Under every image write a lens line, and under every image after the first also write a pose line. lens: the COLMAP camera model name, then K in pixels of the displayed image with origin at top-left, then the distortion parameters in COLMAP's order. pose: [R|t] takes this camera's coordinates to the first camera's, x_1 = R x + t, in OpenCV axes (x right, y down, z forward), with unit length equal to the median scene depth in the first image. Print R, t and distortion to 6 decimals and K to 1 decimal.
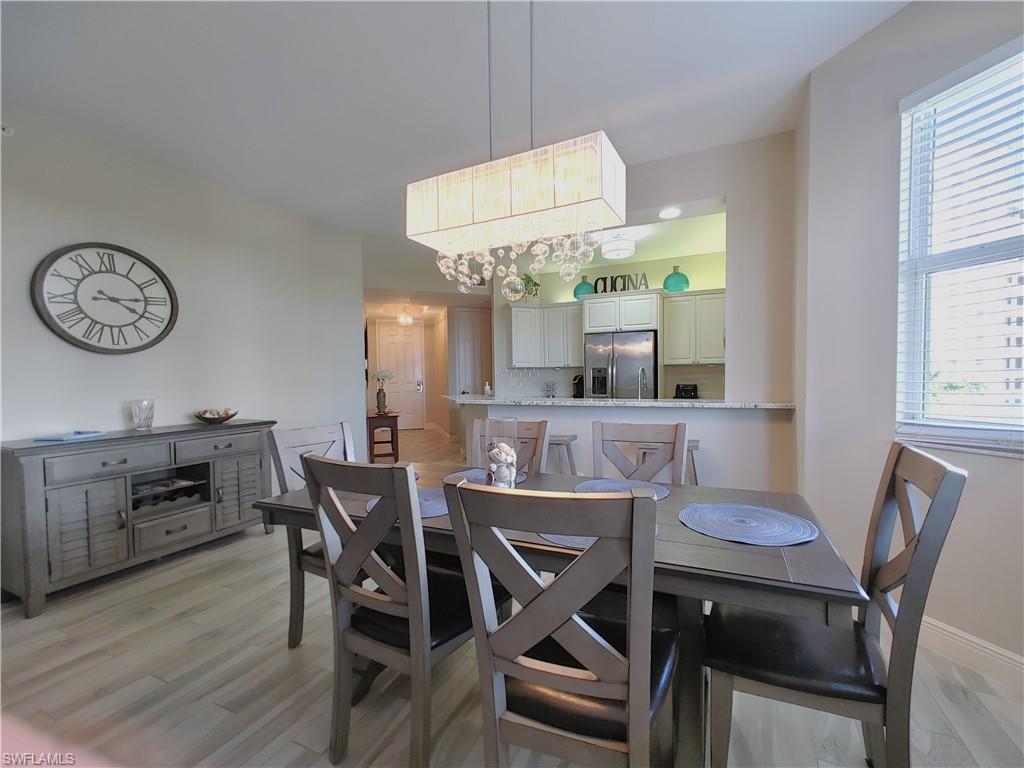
lens RADIAL K [[431.2, 0, 533.0], [0, 431.2, 388.8], [0, 0, 1]] dist [0.002649, 0.000614]
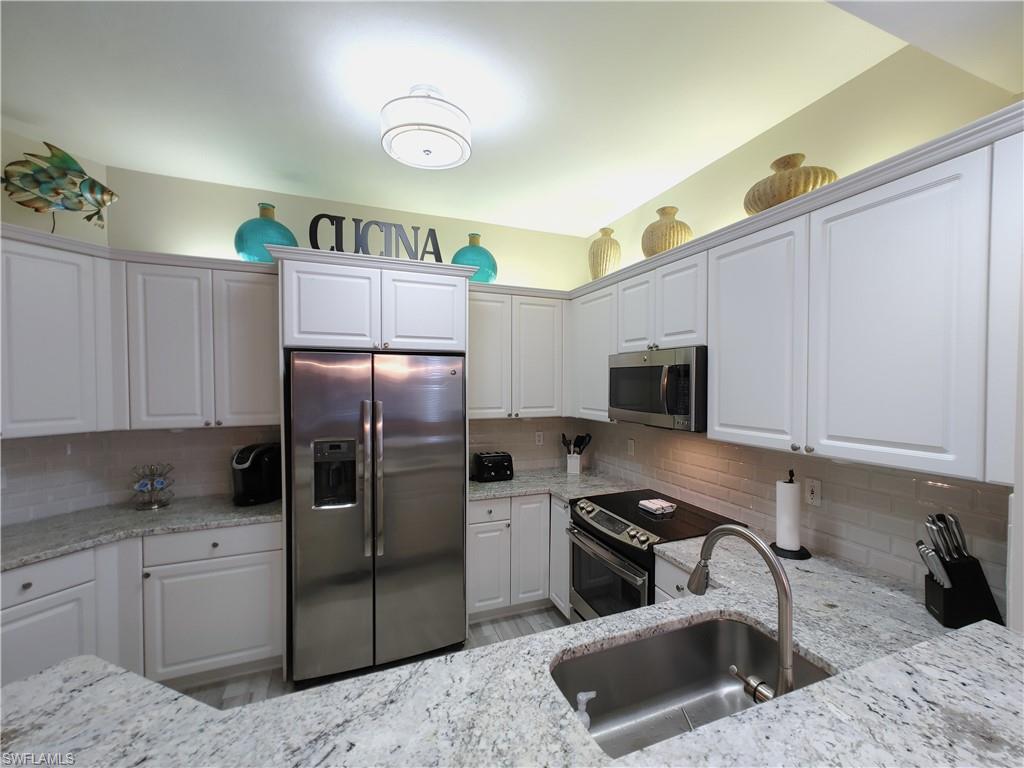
lens RADIAL K [[431.2, 0, 533.0], [0, 431.2, 388.8], [0, 0, 1]] dist [0.002649, 0.000614]
pose [[0.675270, 0.002218, 0.737568, -0.013756], [0.013082, 0.999802, -0.014983, -0.083450], [-0.737455, 0.019767, 0.675107, 0.587087]]
